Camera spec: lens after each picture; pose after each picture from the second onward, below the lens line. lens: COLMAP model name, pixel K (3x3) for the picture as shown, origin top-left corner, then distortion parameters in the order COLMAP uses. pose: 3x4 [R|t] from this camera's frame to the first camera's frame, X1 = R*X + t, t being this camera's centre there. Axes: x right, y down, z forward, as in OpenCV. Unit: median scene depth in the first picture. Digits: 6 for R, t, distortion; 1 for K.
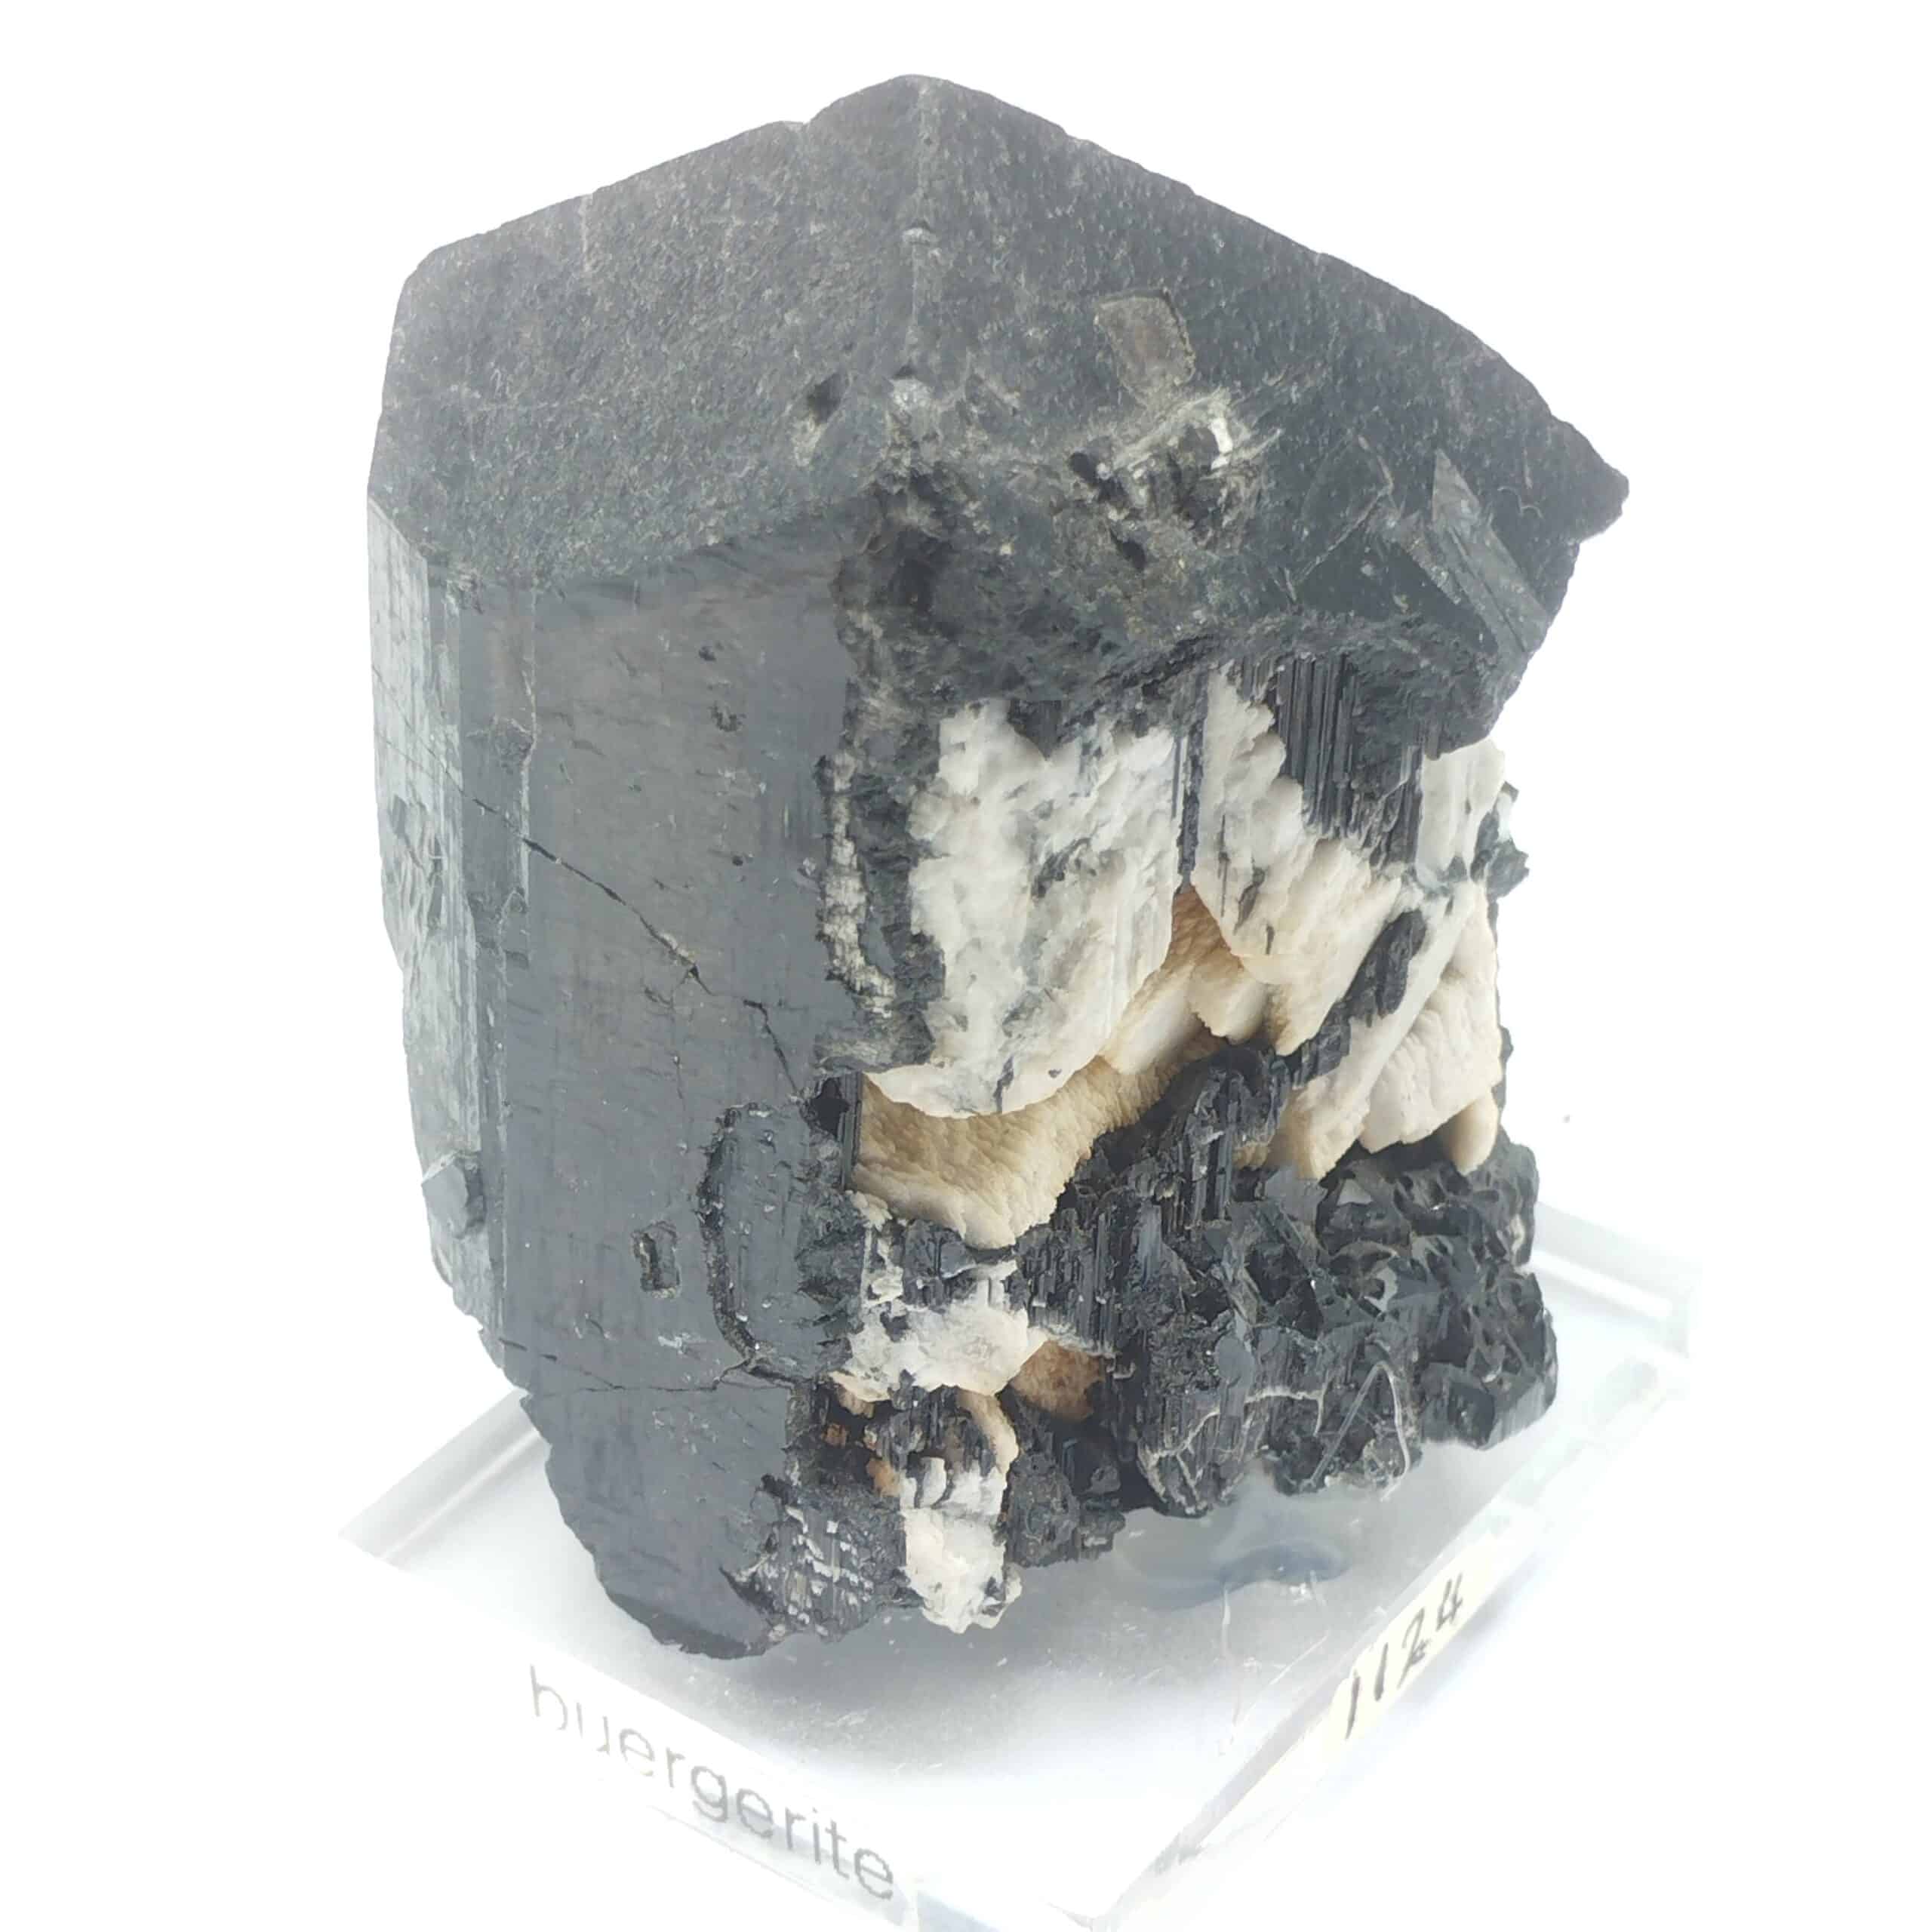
lens RADIAL K [[4214.1, 0, 966.0], [0, 4214.1, 966.0], [0, 0, 1]] dist [-0.037254, -0.415990]
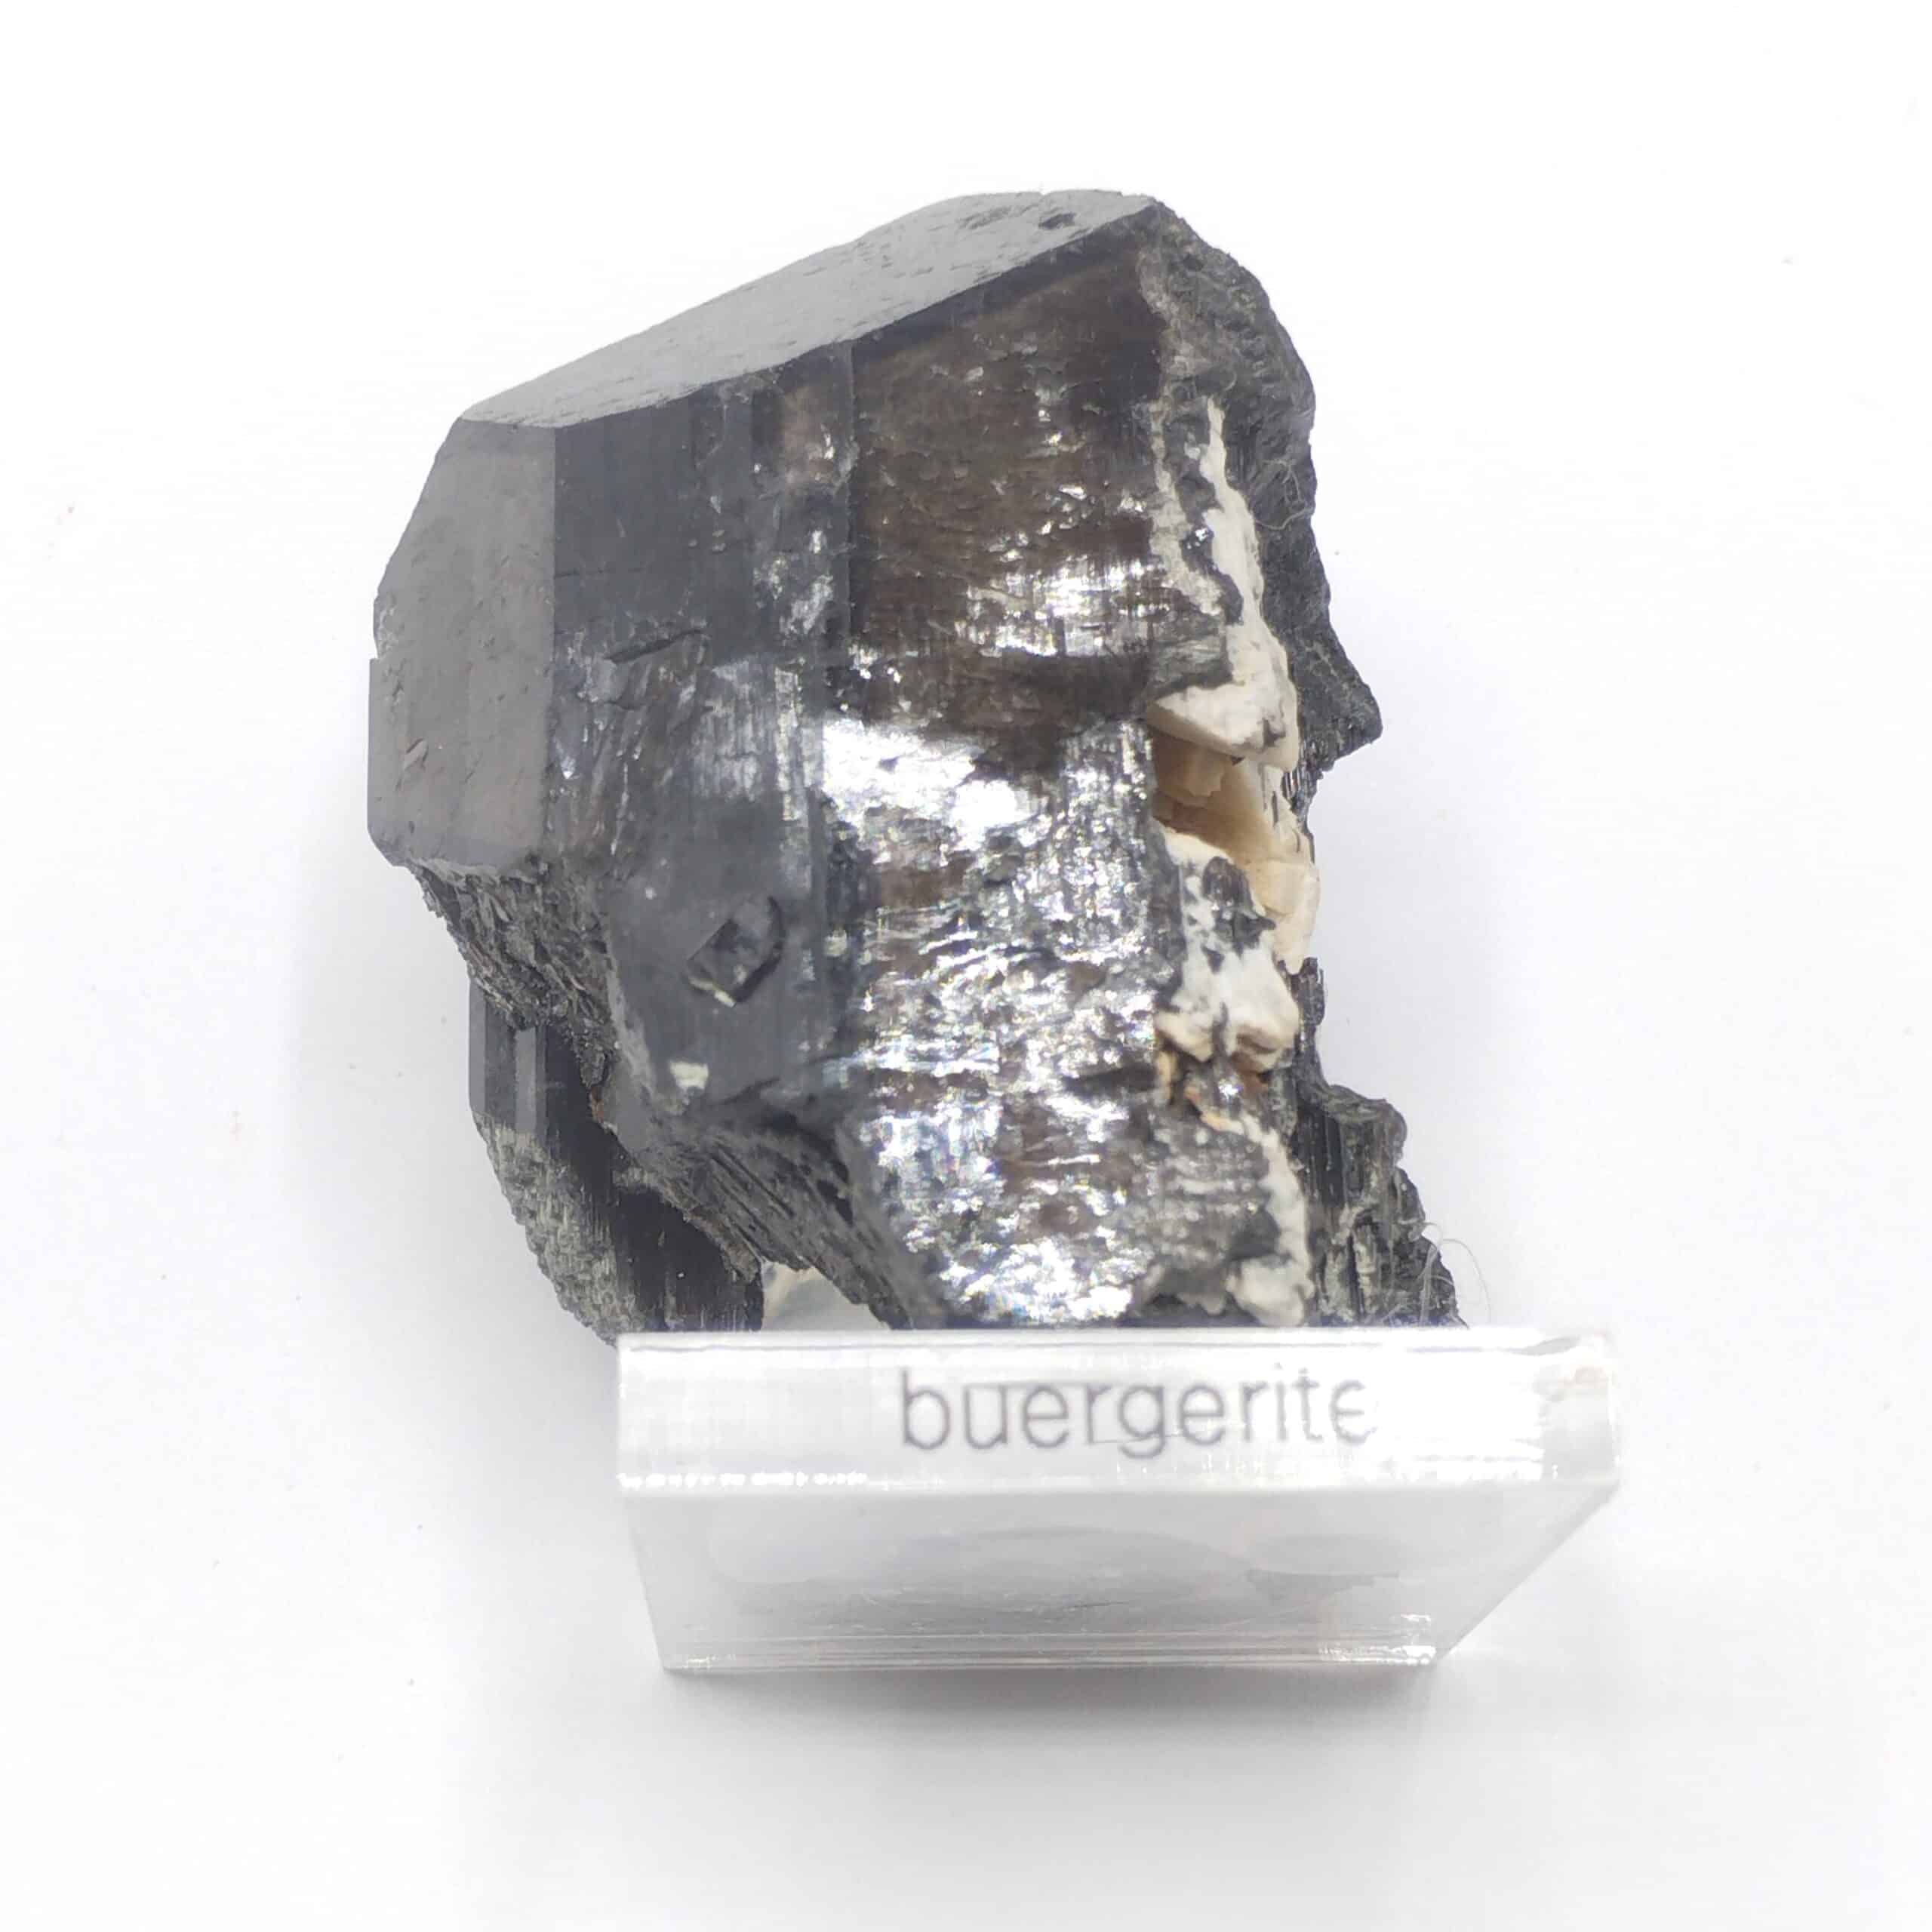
lens RADIAL K [[4214.1, 0, 966.0], [0, 4214.1, 966.0], [0, 0, 1]] dist [-0.037254, -0.415990]
pose [[0.803673, 0.152359, 0.575236, -0.683263], [0.342610, 0.671904, -0.656631, 0.767907], [-0.486547, 0.724798, 0.487791, 0.490191]]
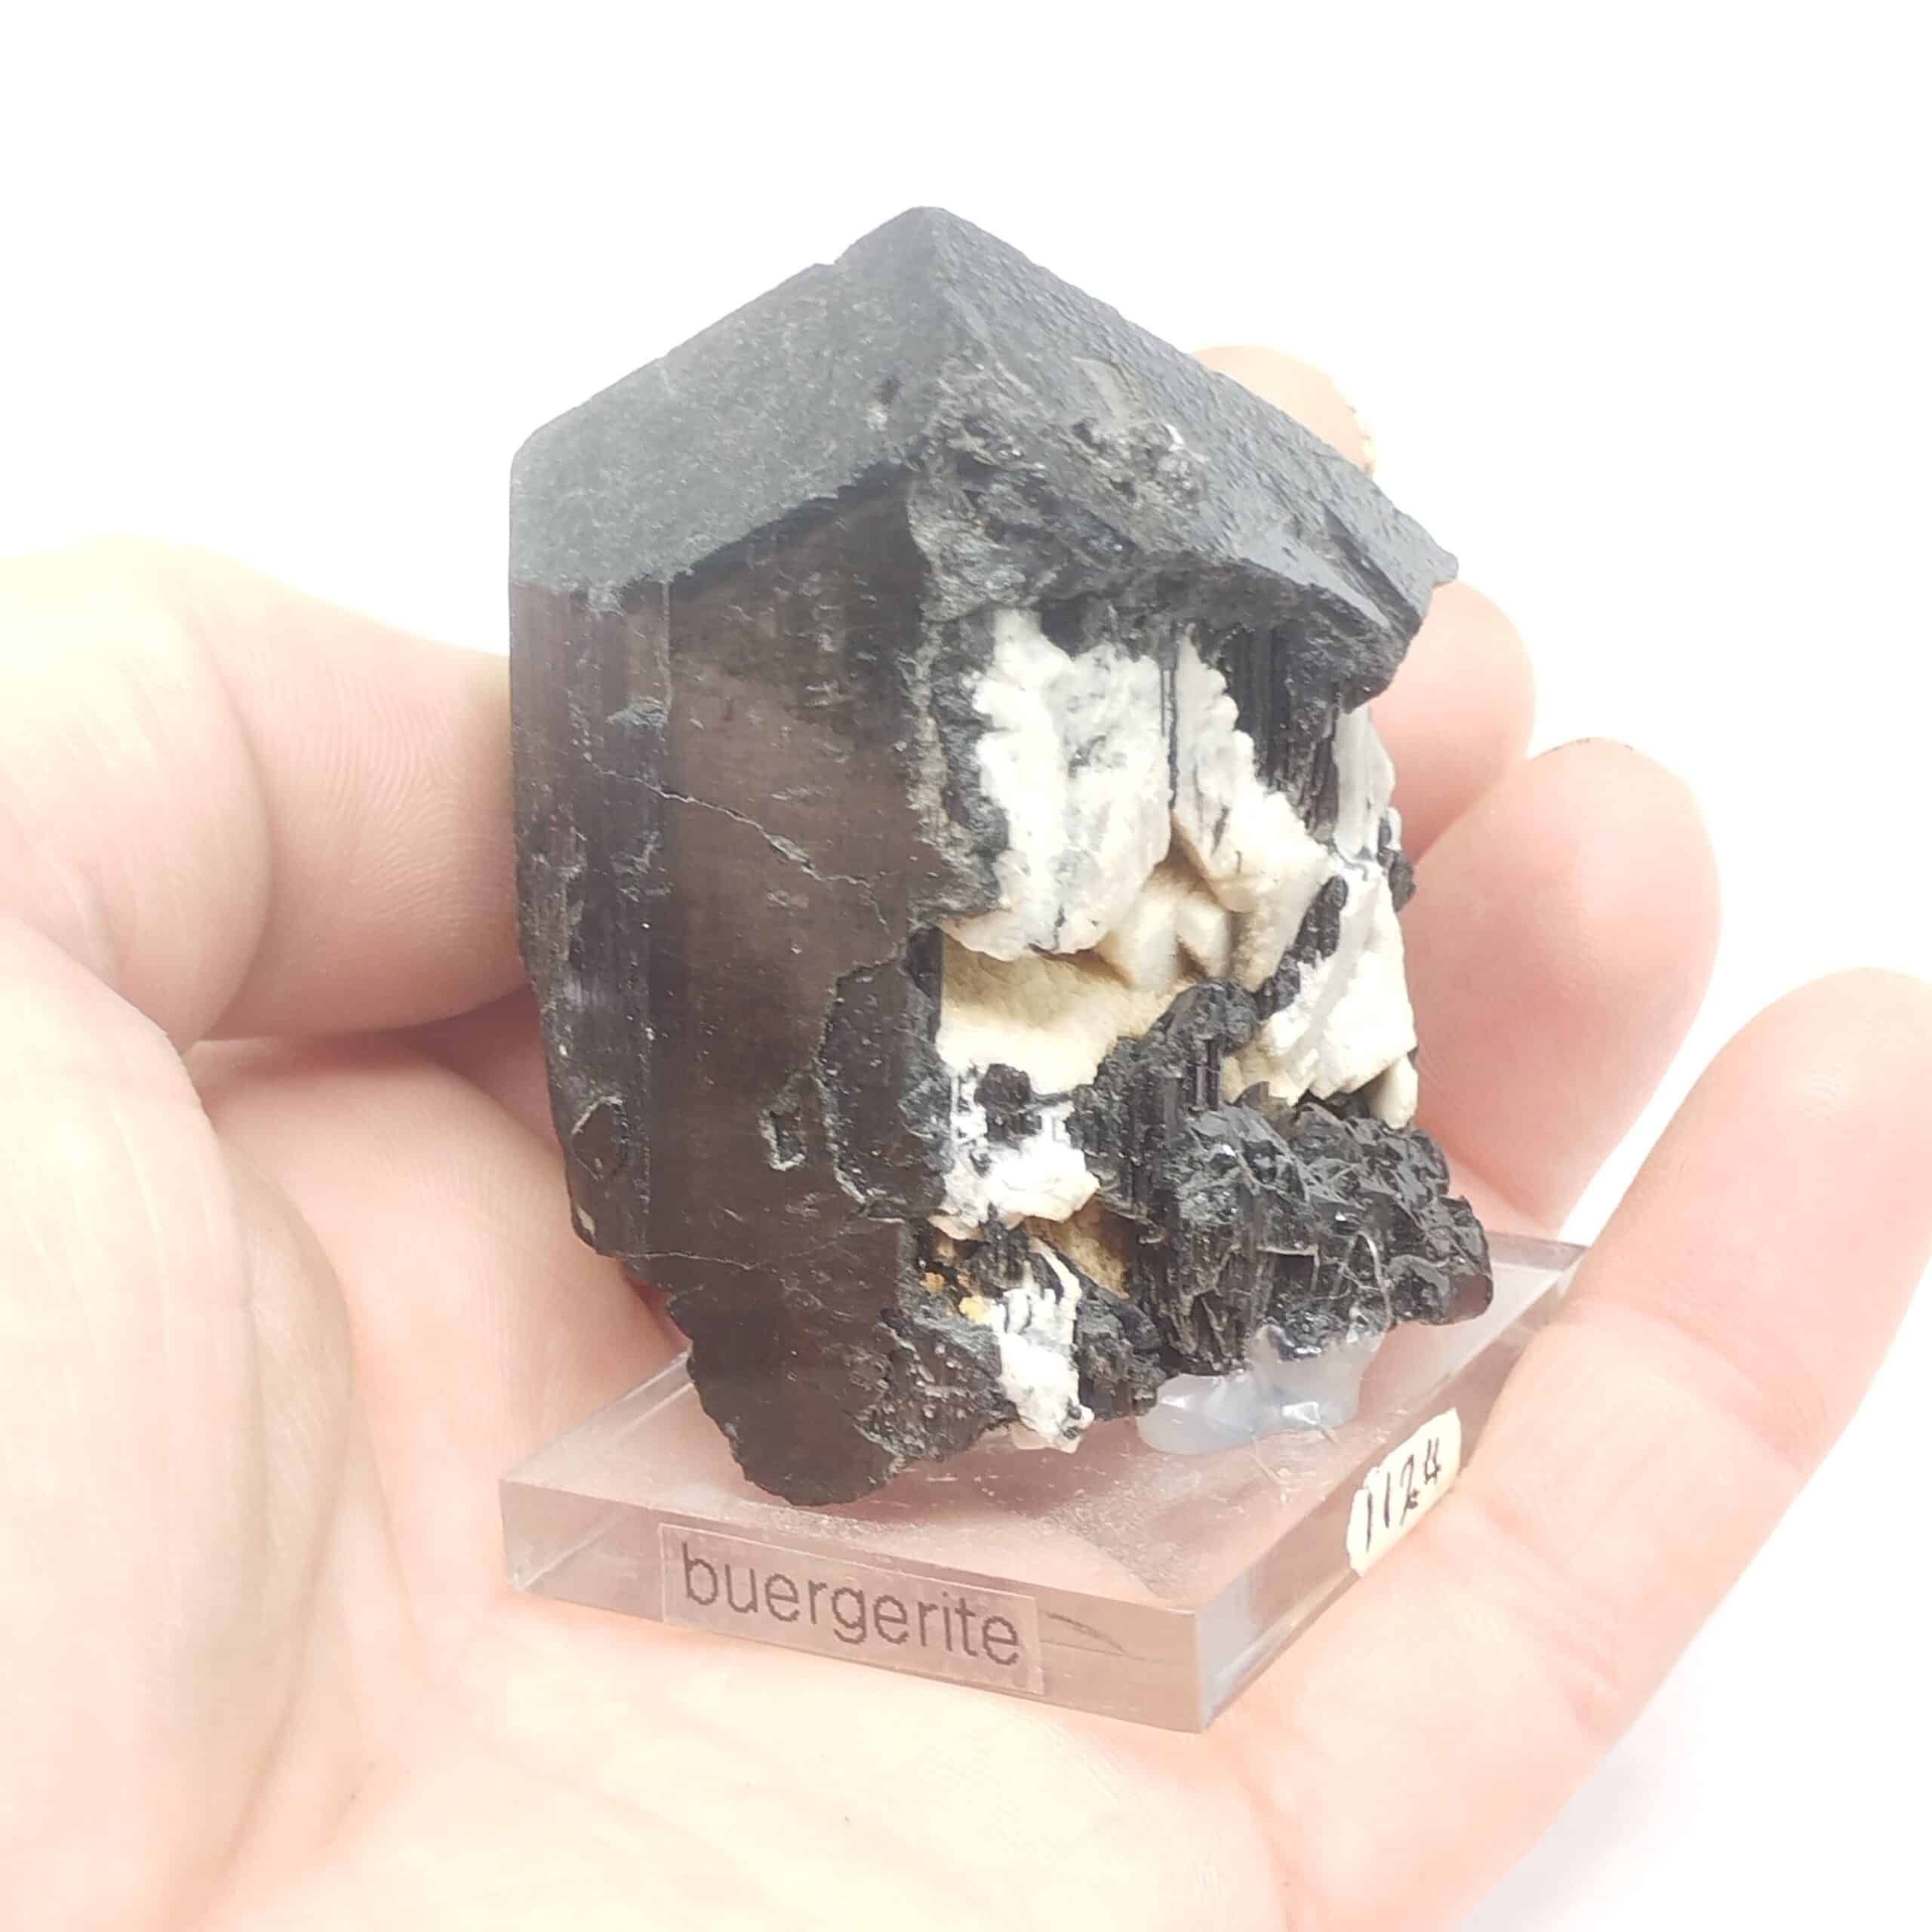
lens RADIAL K [[4214.1, 0, 966.0], [0, 4214.1, 966.0], [0, 0, 1]] dist [-0.037254, -0.415990]
pose [[0.991828, -0.068429, 0.107678, -0.147755], [0.099146, 0.944573, -0.312972, 0.410520], [-0.080294, 0.321091, 0.943639, -0.184562]]
